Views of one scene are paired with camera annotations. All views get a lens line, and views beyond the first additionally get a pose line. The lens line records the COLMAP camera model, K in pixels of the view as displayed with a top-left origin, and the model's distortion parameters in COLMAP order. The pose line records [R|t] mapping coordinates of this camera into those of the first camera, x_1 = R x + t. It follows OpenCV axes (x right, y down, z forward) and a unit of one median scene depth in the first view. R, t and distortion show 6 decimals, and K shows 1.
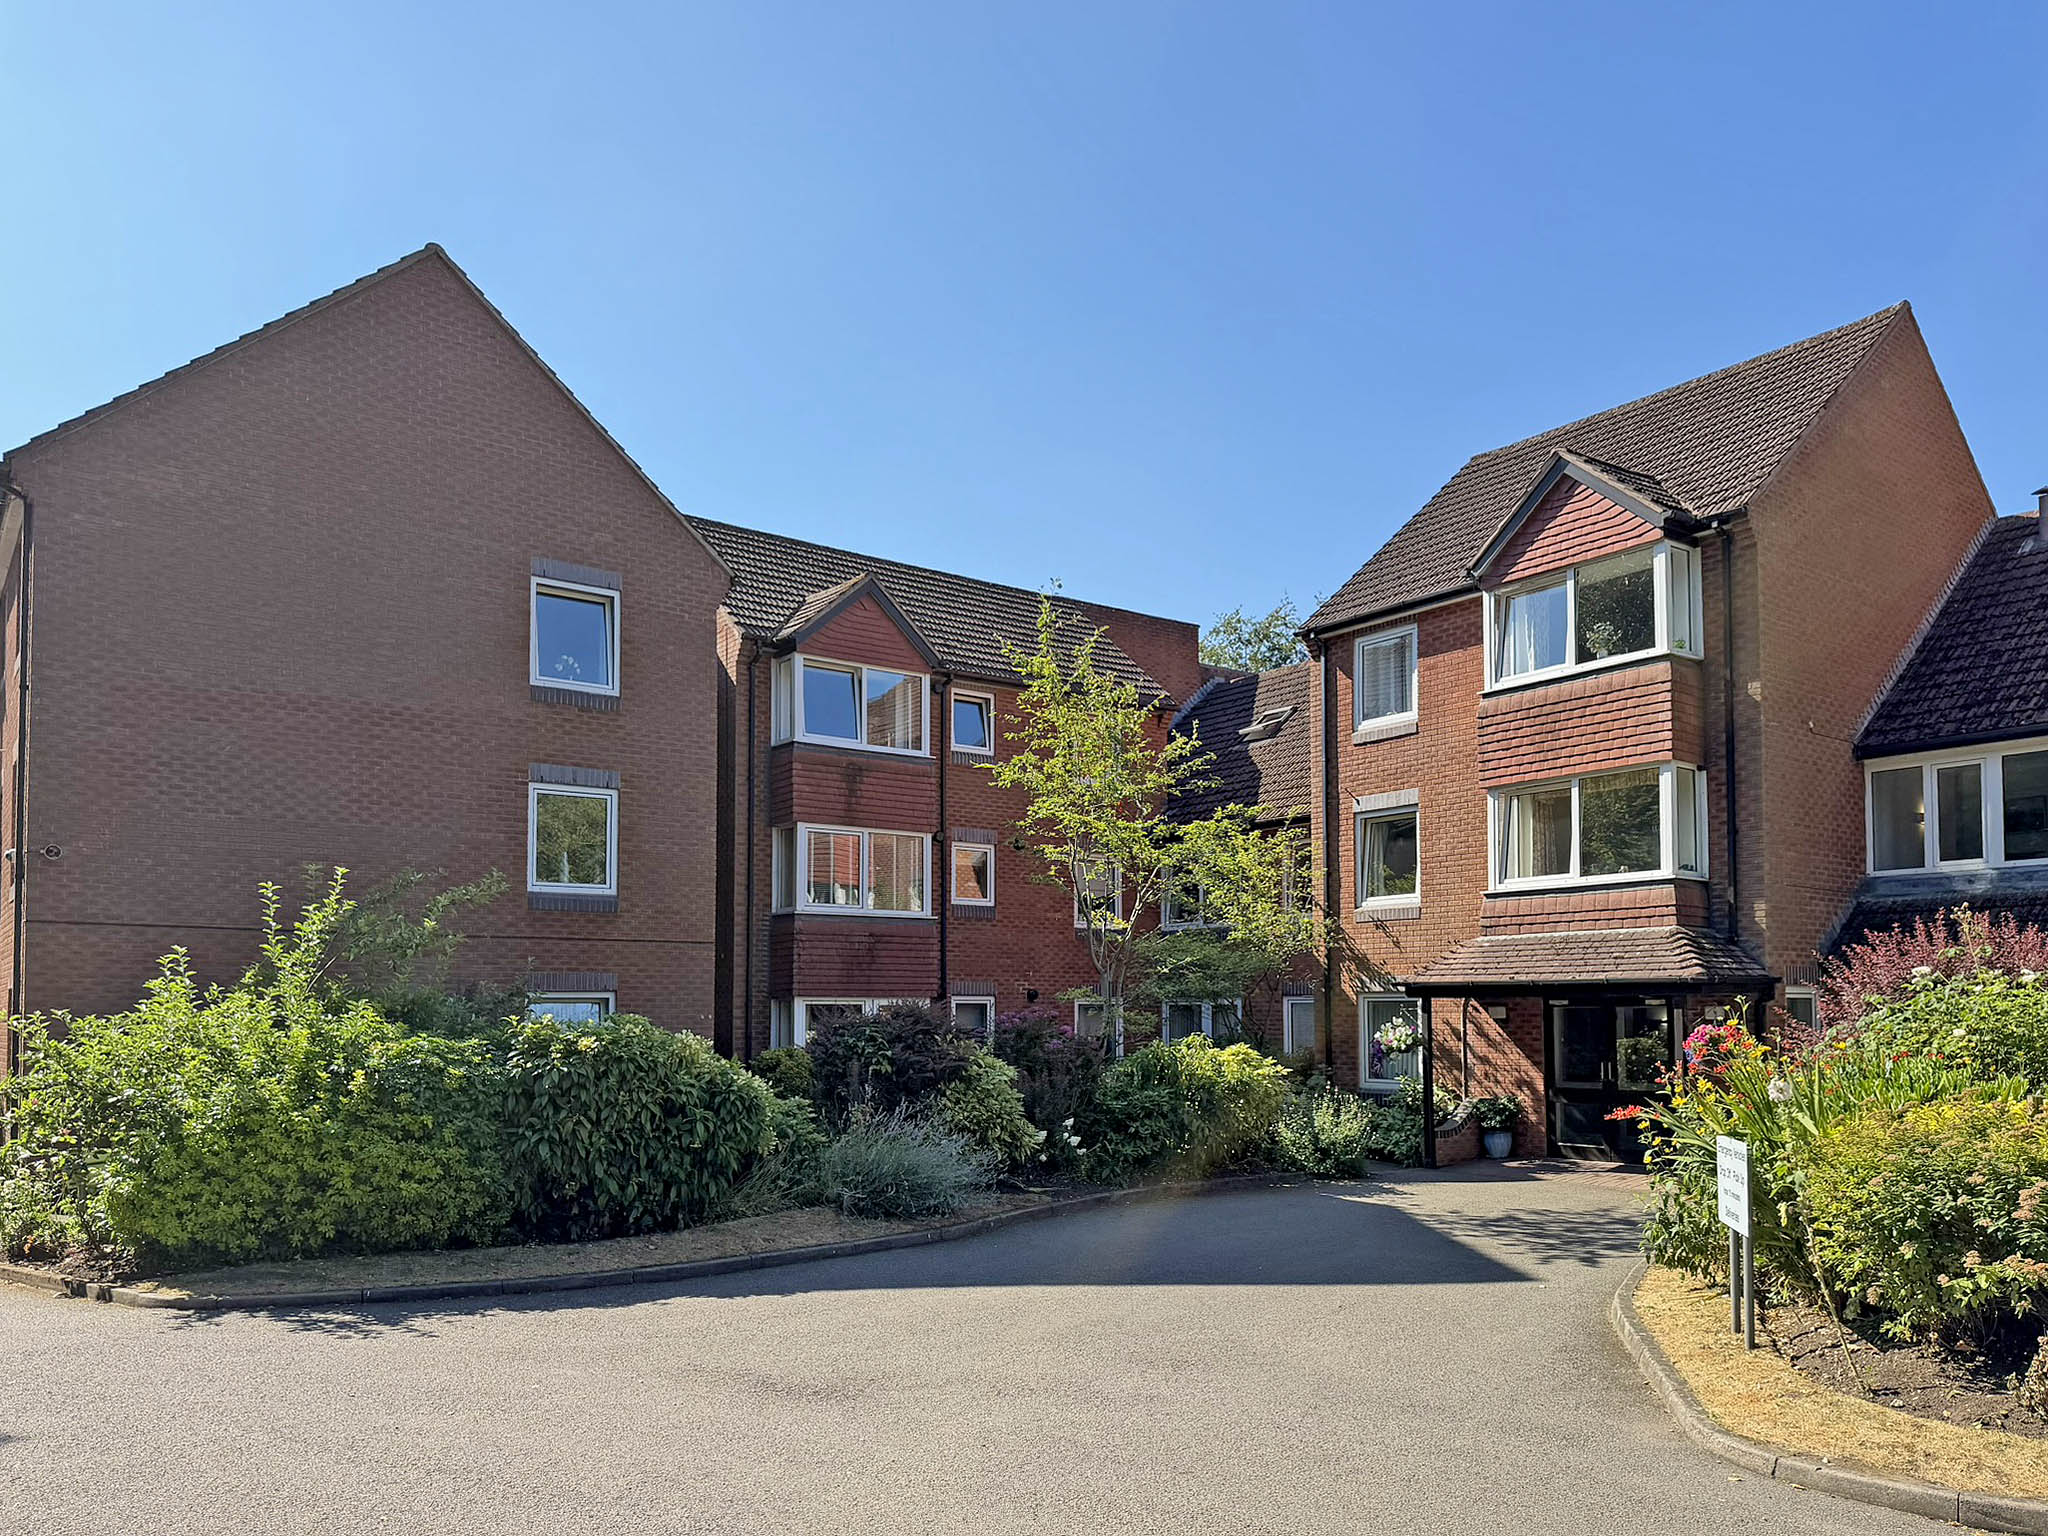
lens RADIAL K [[1432.4, 0, 1024.0], [0, 1432.4, 768.0], [0, 0, 1]] dist [0.015817, -0.007815]
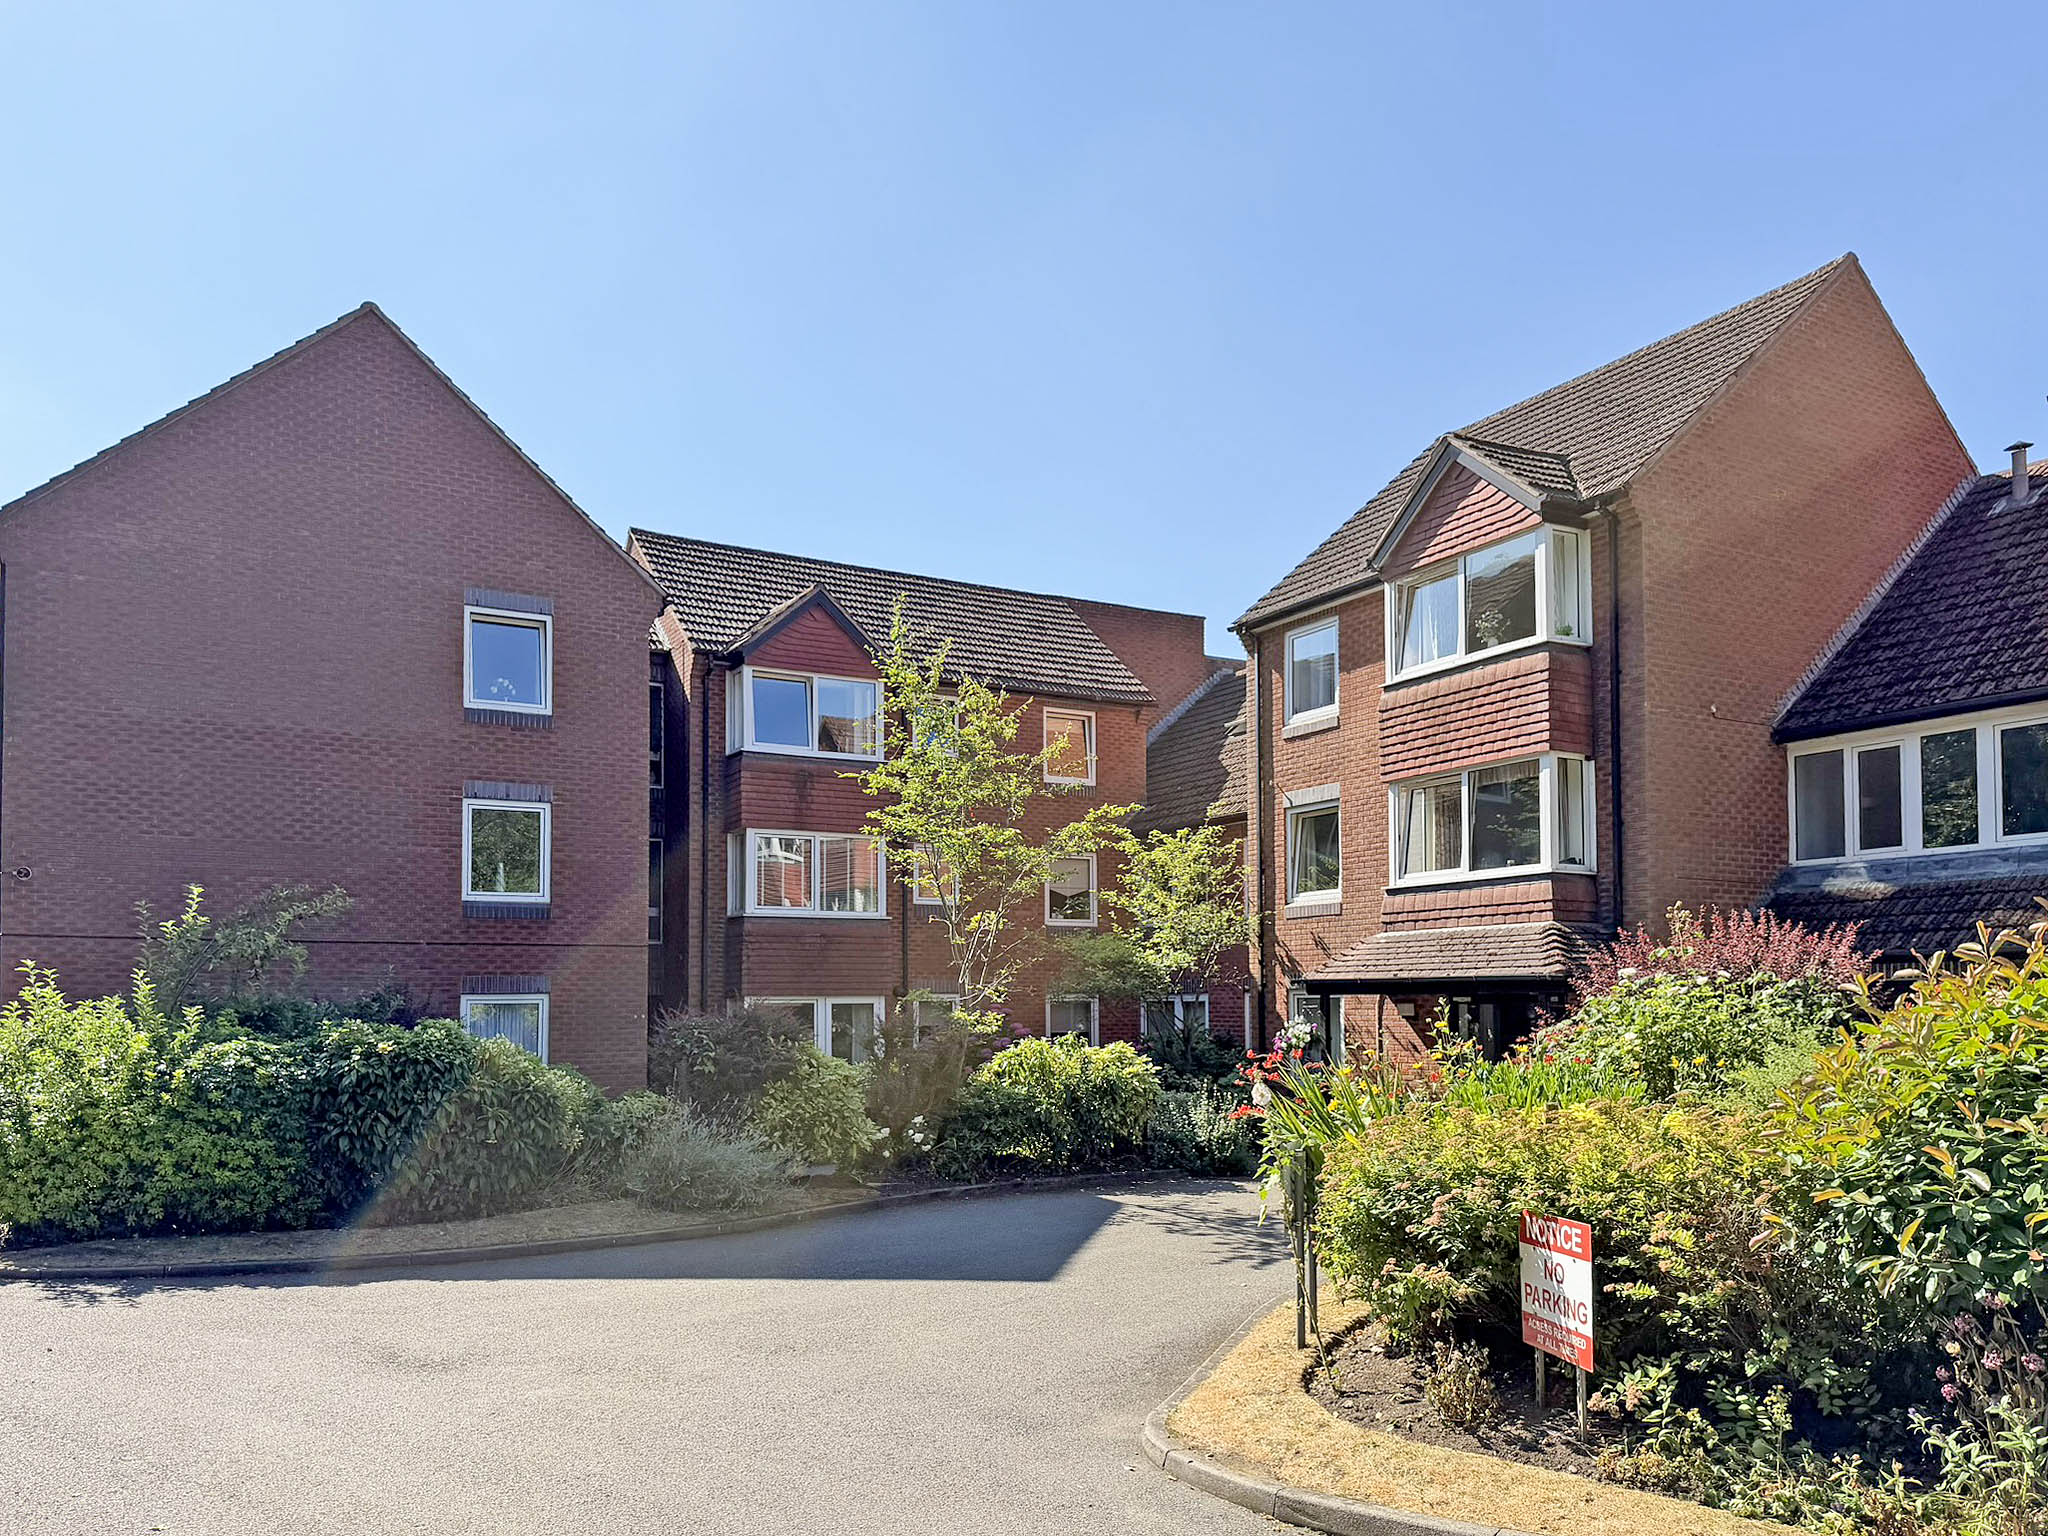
lens RADIAL K [[1450.9, 0, 1024.0], [0, 1450.9, 768.0], [0, 0, 1]] dist [0.004082, -0.002409]
pose [[0.990821, -0.025081, -0.132833, 0.224140], [0.026302, 0.999626, 0.007446, -0.010483], [0.132596, -0.010871, 0.991111, -0.020182]]
